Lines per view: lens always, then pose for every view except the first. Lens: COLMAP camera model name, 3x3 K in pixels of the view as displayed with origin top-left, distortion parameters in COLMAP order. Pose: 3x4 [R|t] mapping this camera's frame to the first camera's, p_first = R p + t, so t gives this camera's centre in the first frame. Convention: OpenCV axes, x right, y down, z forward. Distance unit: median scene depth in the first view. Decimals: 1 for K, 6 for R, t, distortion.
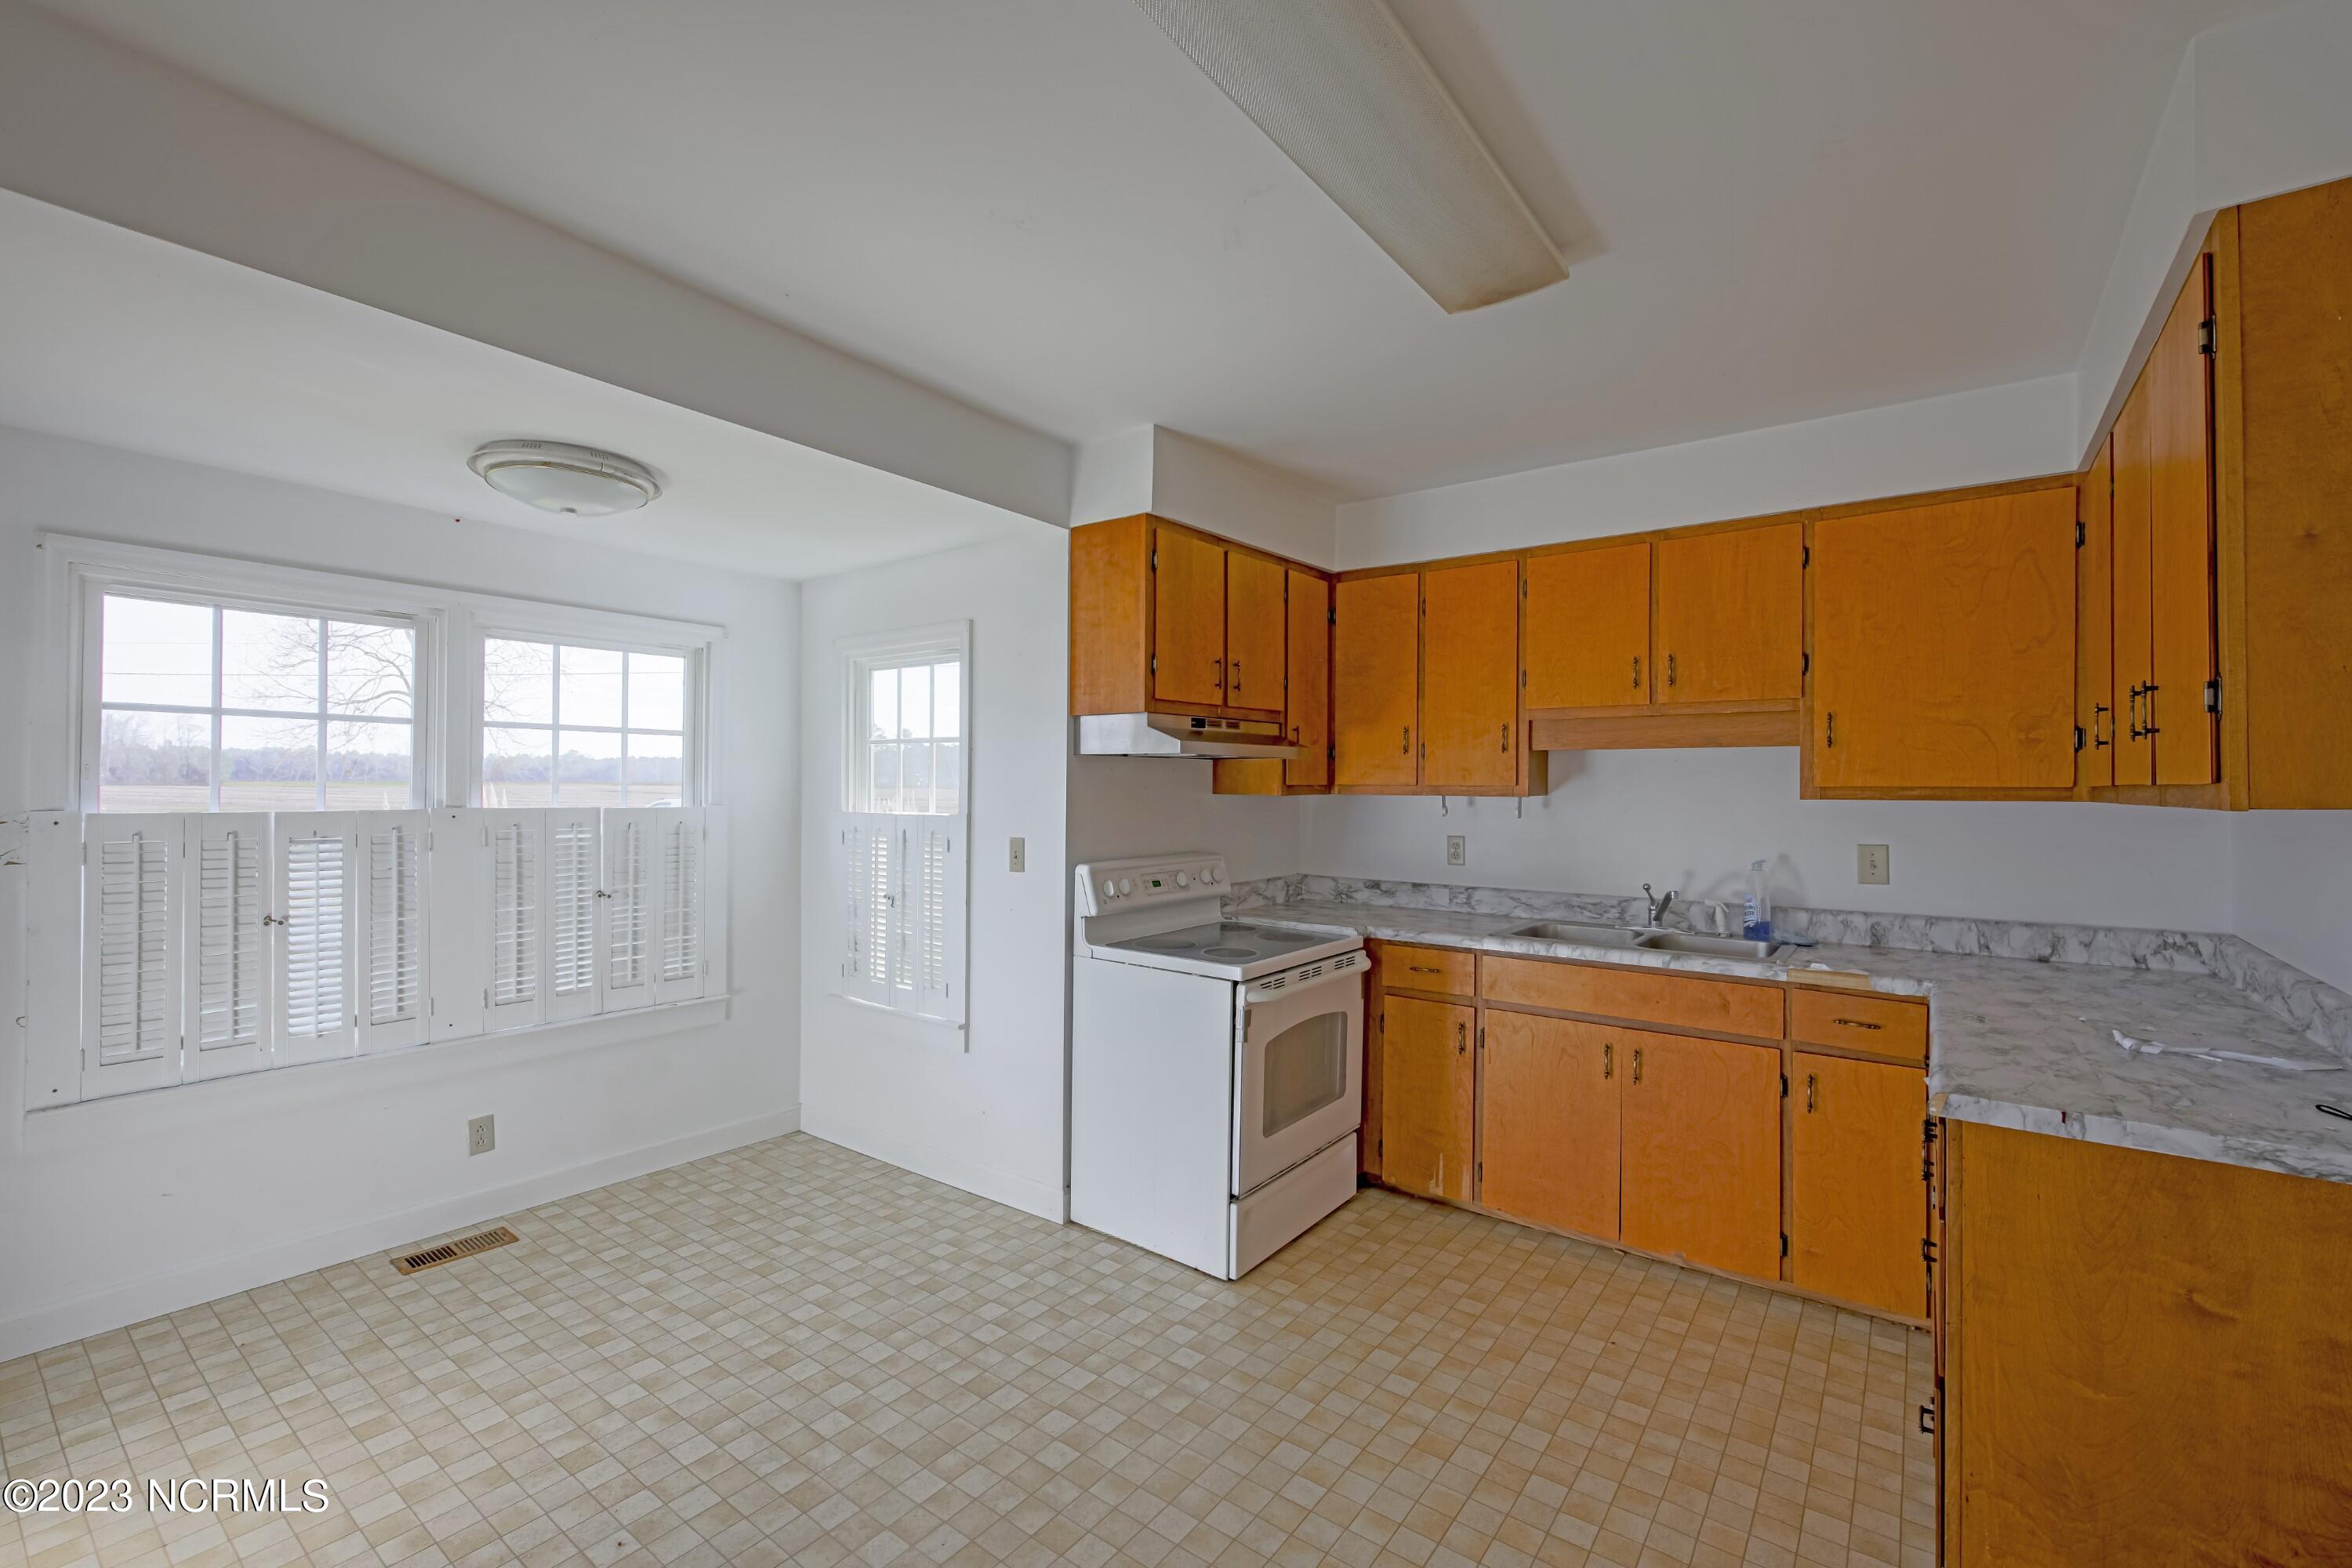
lens RADIAL K [[993.5, 0, 1173.9], [0, 993.5, 787.7], [0, 0, 1]] dist [-0.001802, 0.000800]
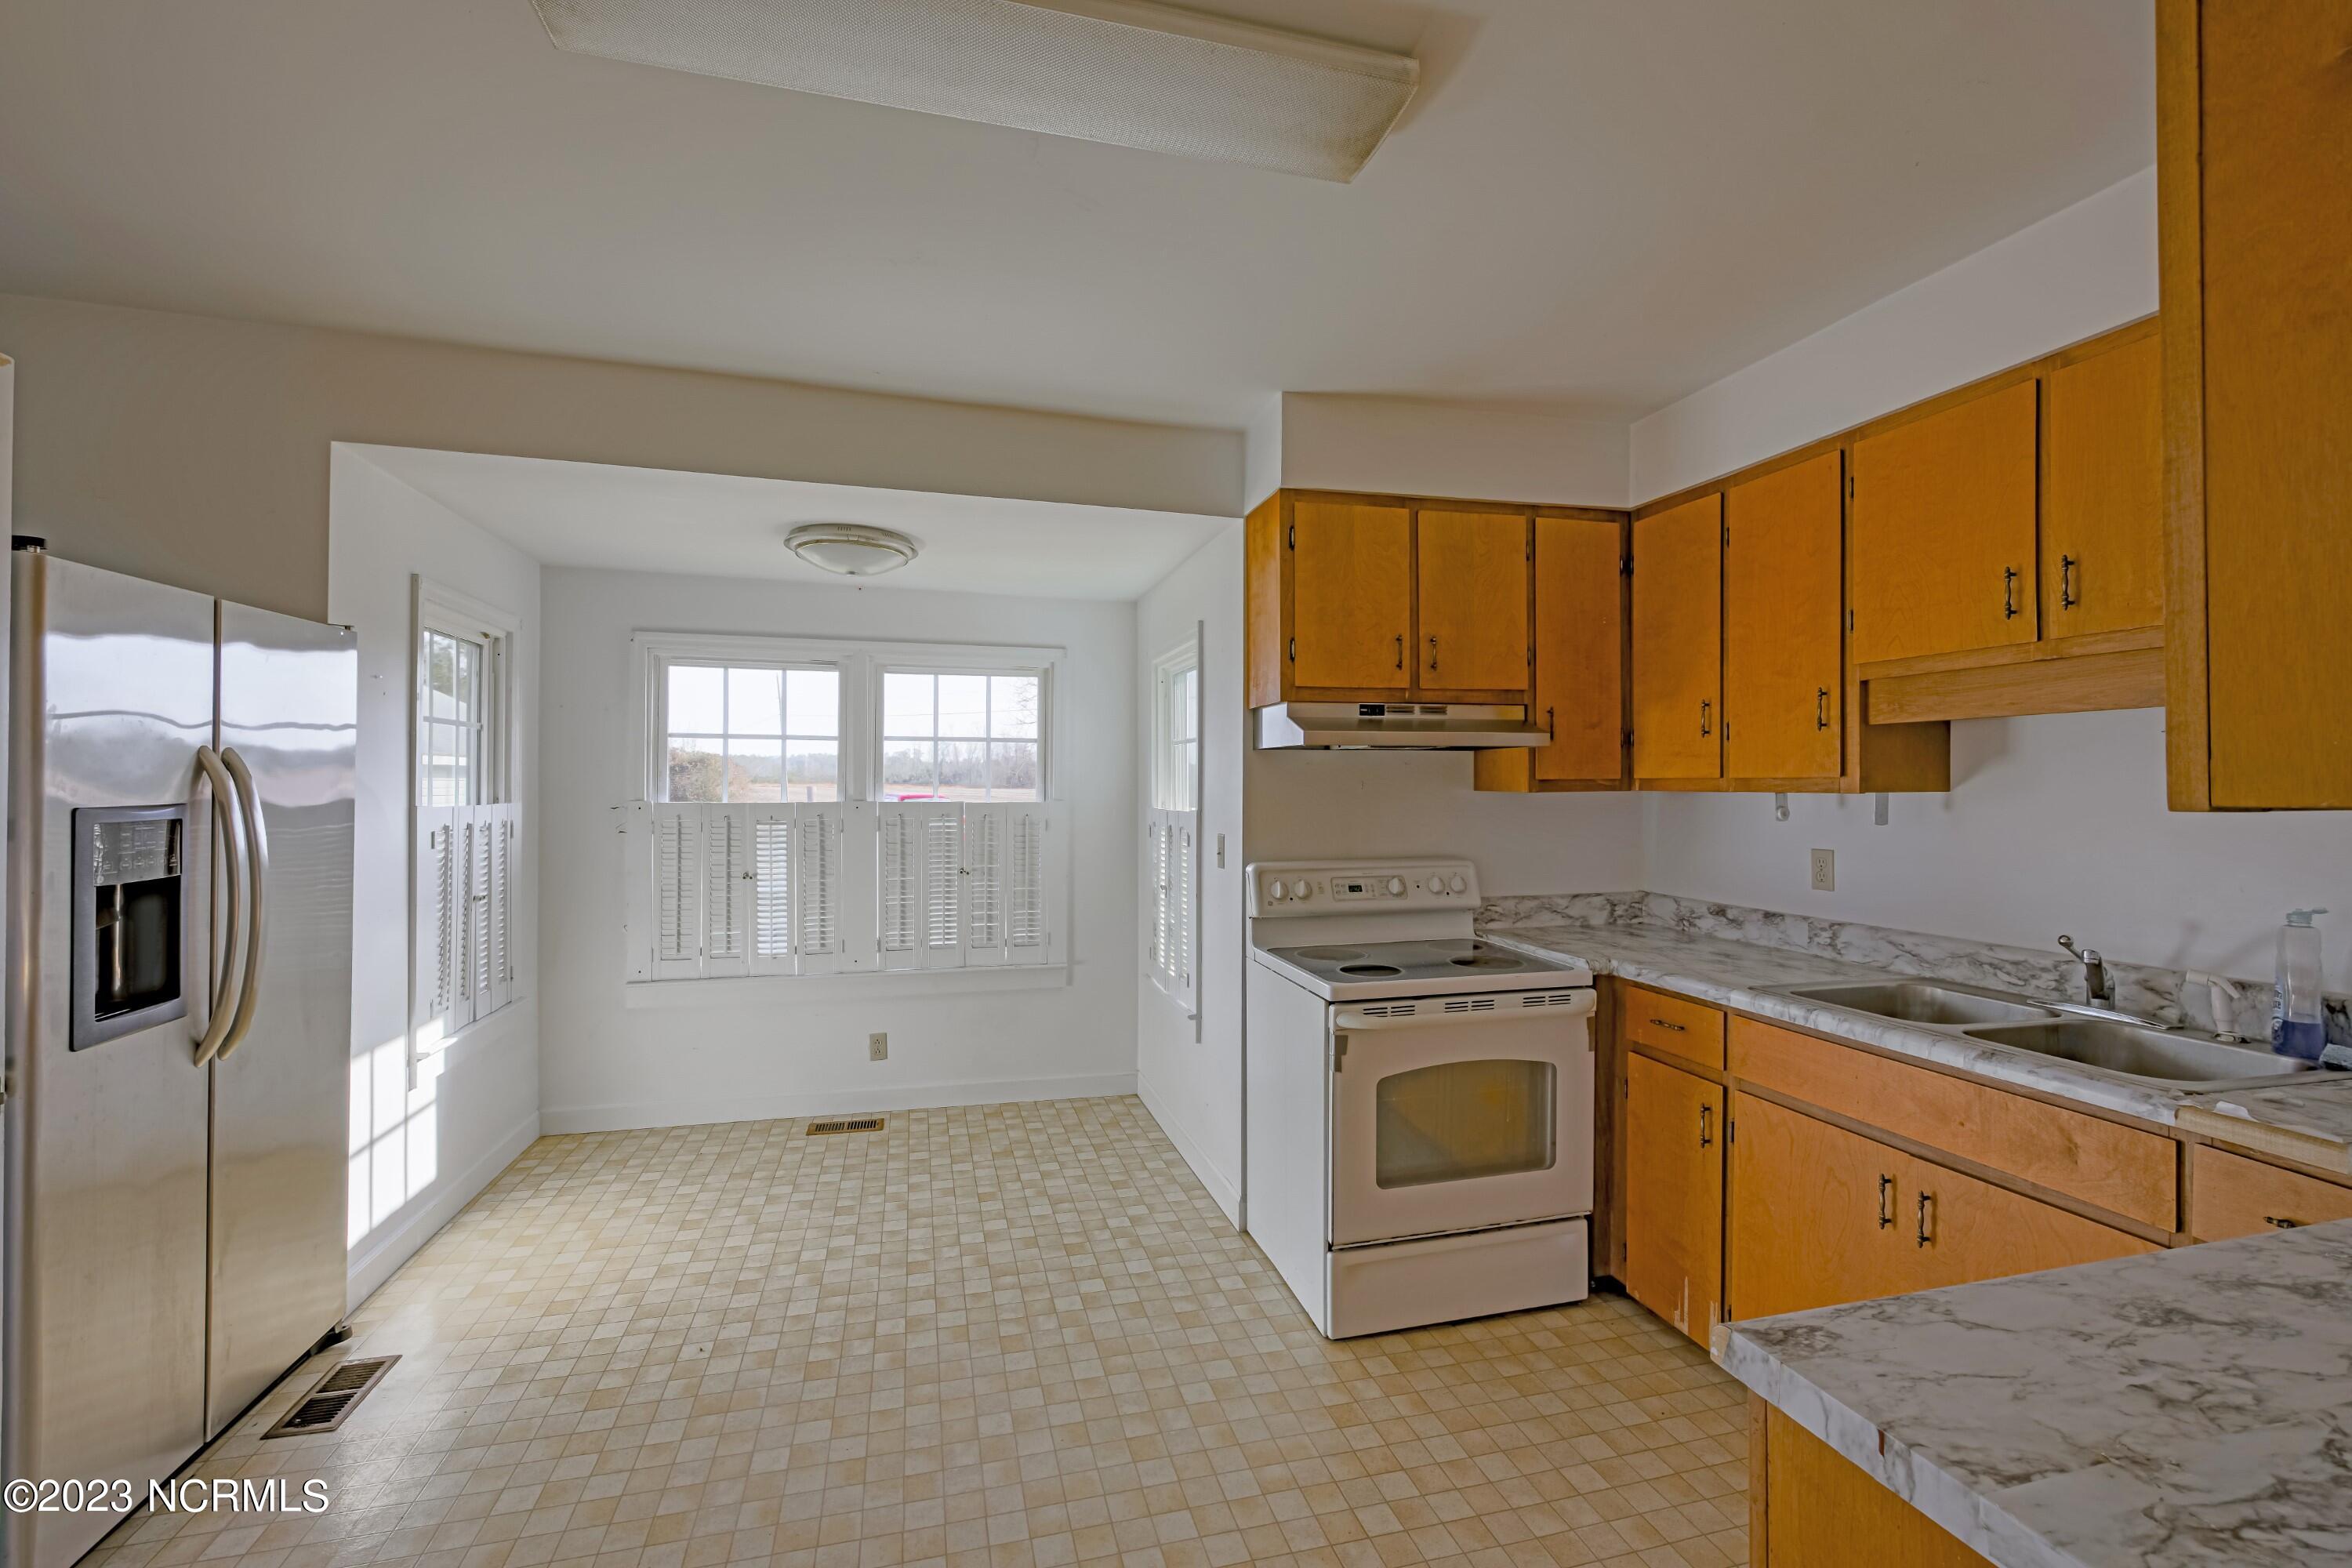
lens RADIAL K [[993.5, 0, 1178.5], [0, 993.5, 785.6], [0, 0, 1]] dist [-0.001802, 0.000800]
pose [[0.788978, -0.004865, -0.614402, 0.444642], [0.002615, 0.999986, -0.004560, 0.006273], [0.614415, 0.001991, 0.788980, 0.195221]]
